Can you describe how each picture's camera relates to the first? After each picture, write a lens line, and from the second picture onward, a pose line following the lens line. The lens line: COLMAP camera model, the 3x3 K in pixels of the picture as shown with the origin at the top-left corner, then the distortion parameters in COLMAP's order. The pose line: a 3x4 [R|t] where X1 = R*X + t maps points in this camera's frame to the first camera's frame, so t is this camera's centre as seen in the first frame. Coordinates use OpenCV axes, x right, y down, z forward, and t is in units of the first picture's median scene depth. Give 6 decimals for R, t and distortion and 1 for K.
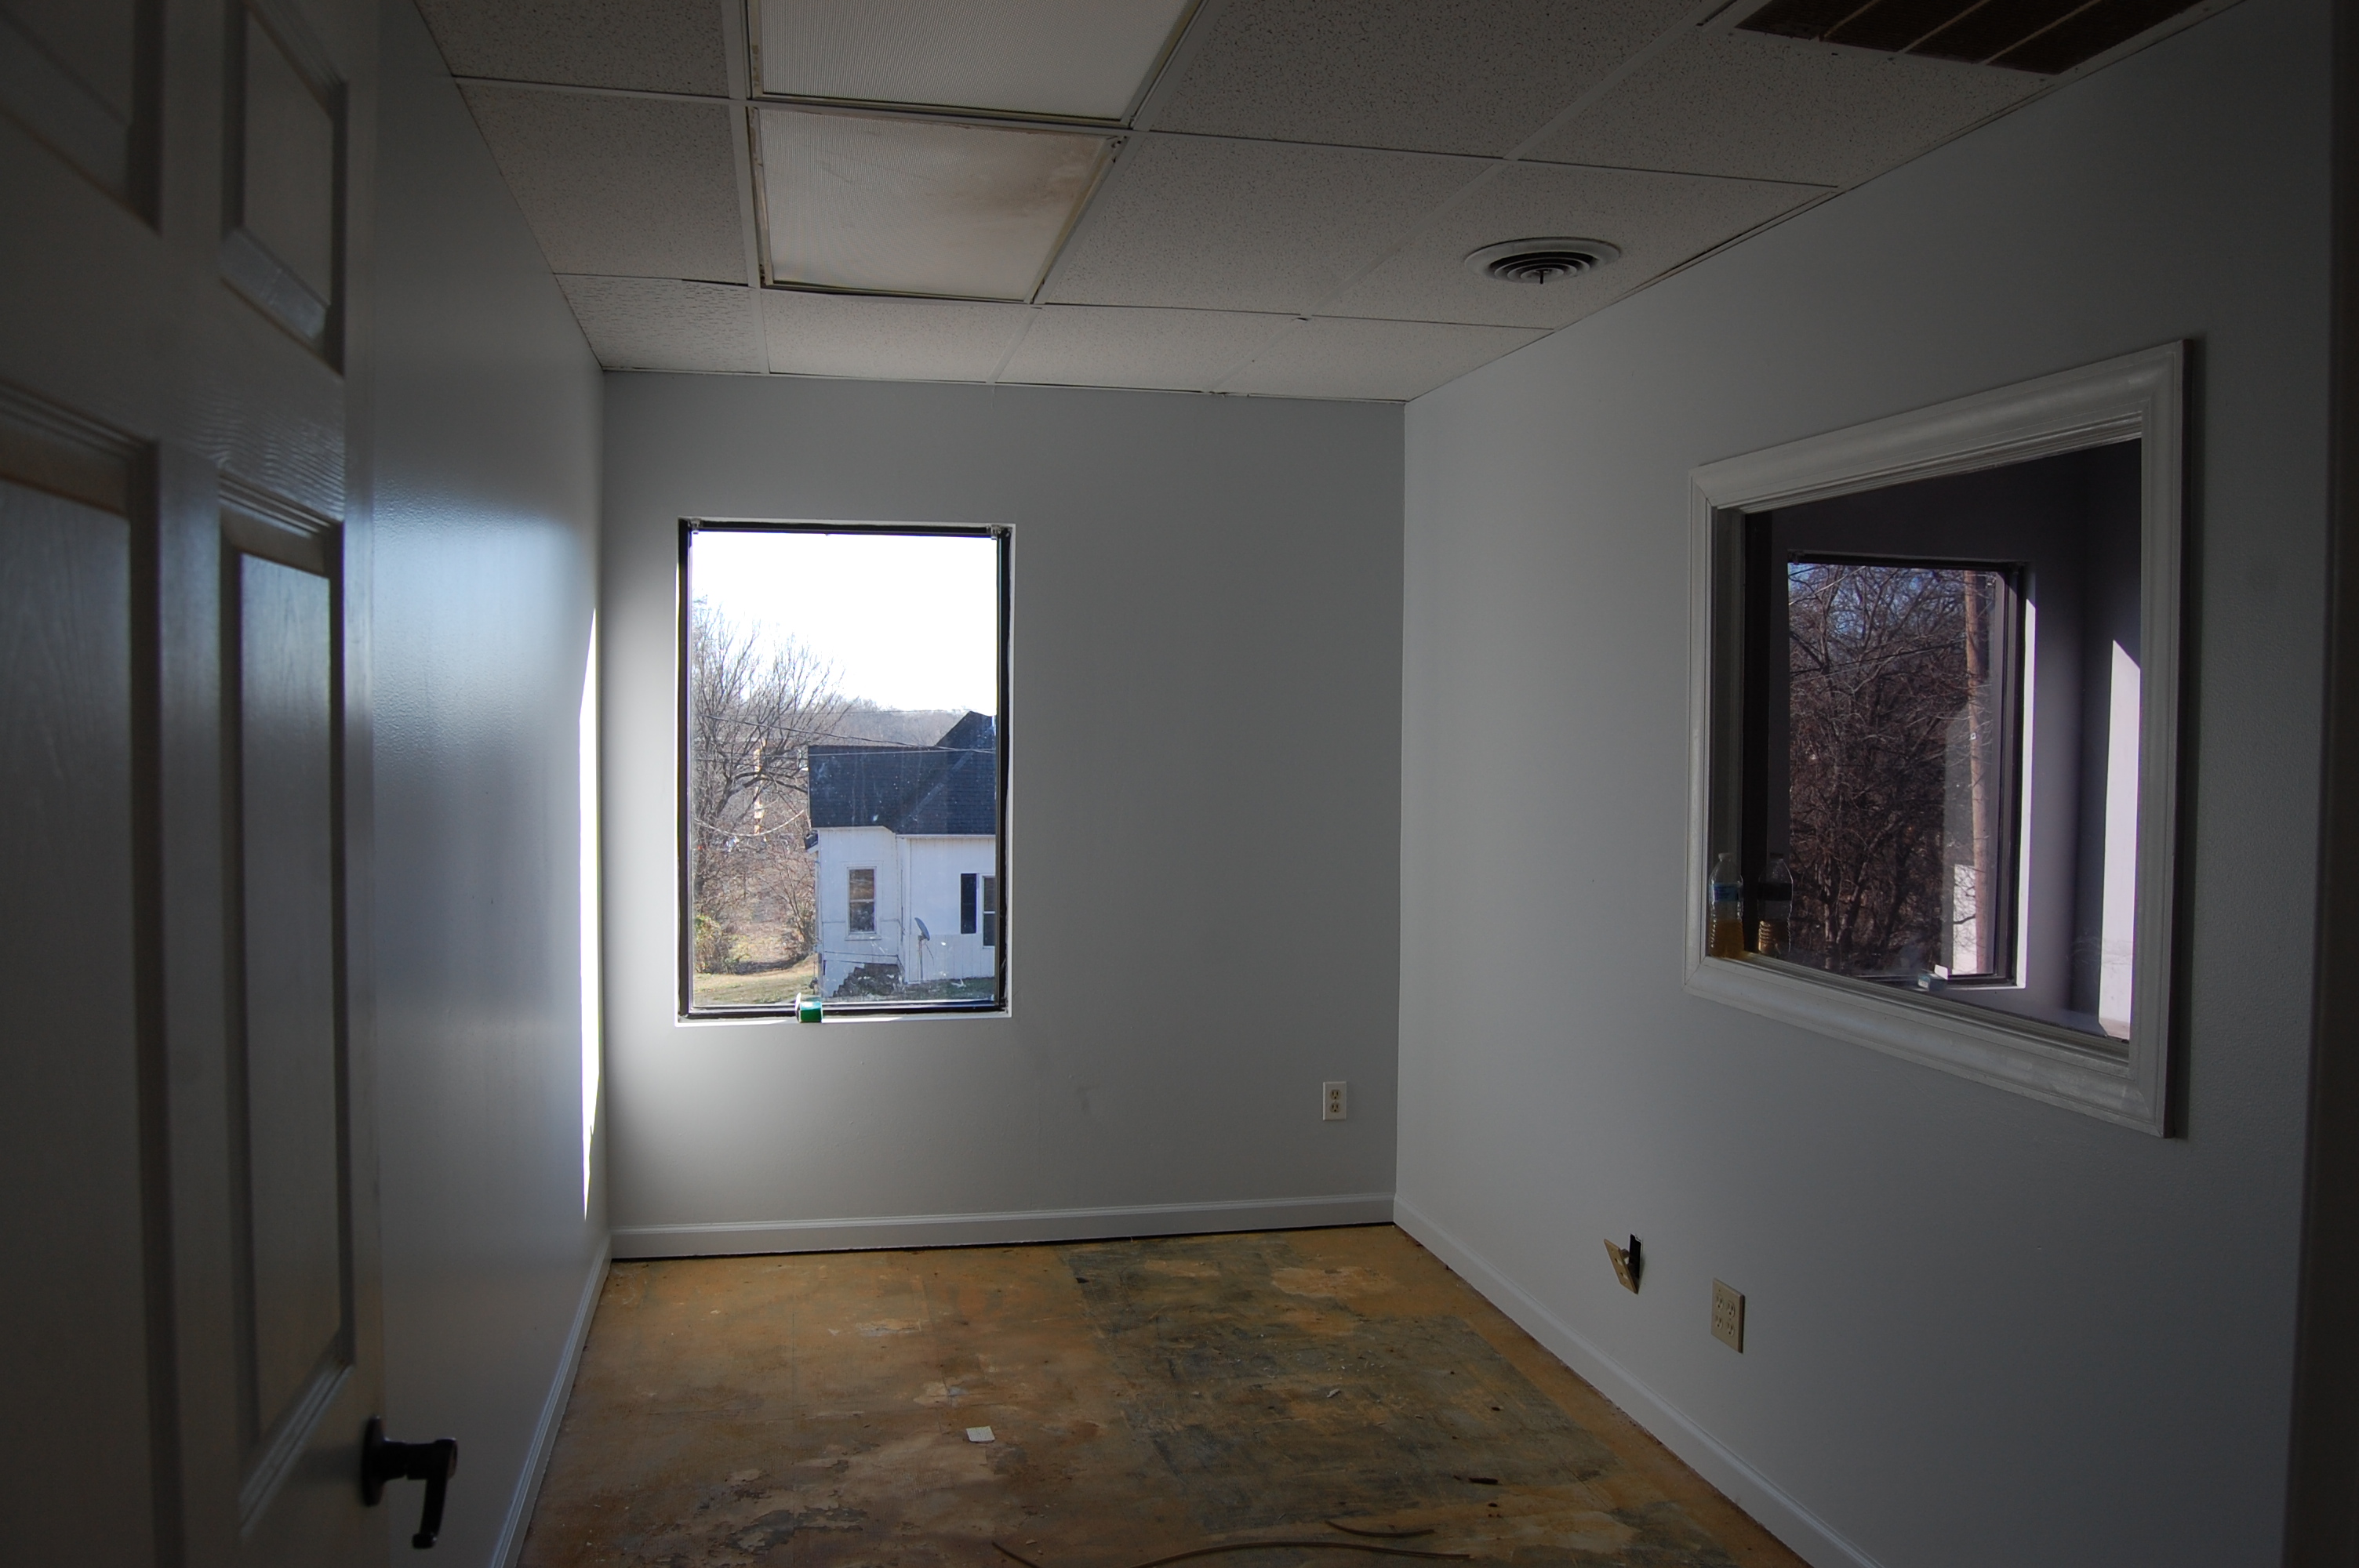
lens RADIAL K [[1840.3, 0, 1176.7], [0, 1840.3, 781.8], [0, 0, 1]] dist [-0.083475, 0.005376]
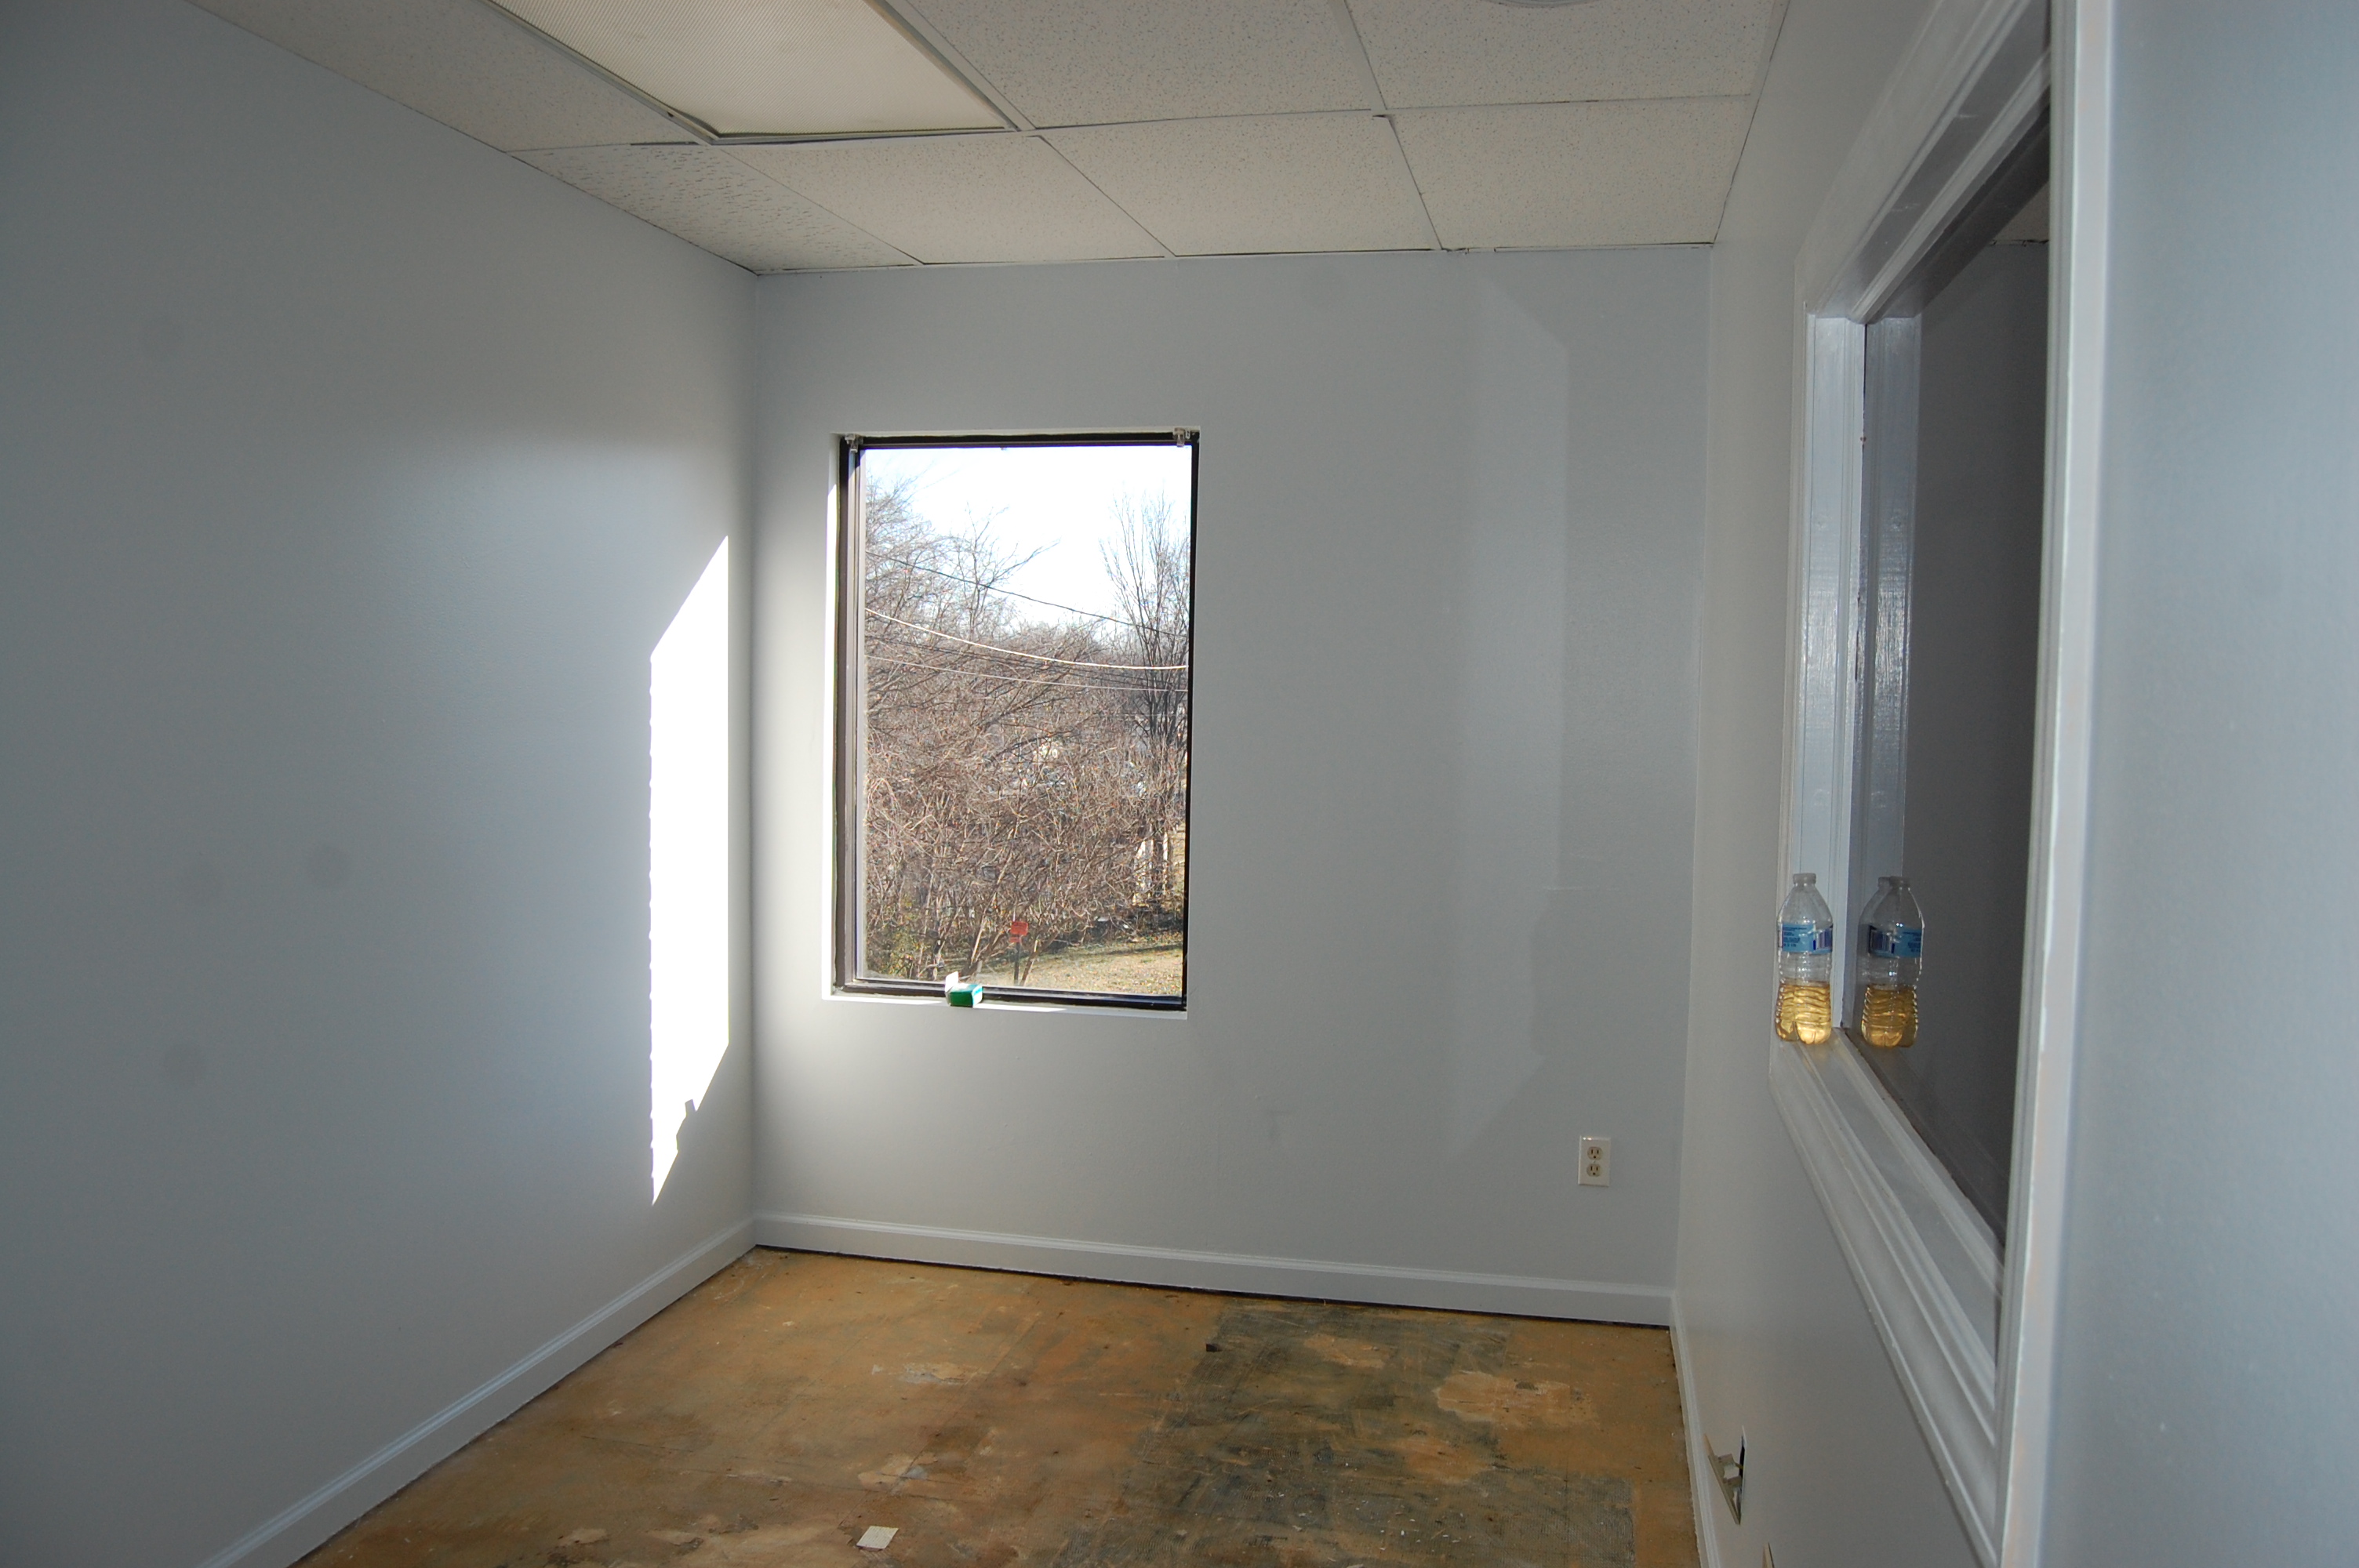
lens RADIAL K [[1840.3, 0, 1180.8], [0, 1840.3, 783.0], [0, 0, 1]] dist [-0.083475, 0.005376]
pose [[0.911306, 0.034885, -0.410250, 0.266753], [-0.024893, 0.999250, 0.029674, -0.004360], [0.410977, -0.016829, 0.911490, 0.258005]]
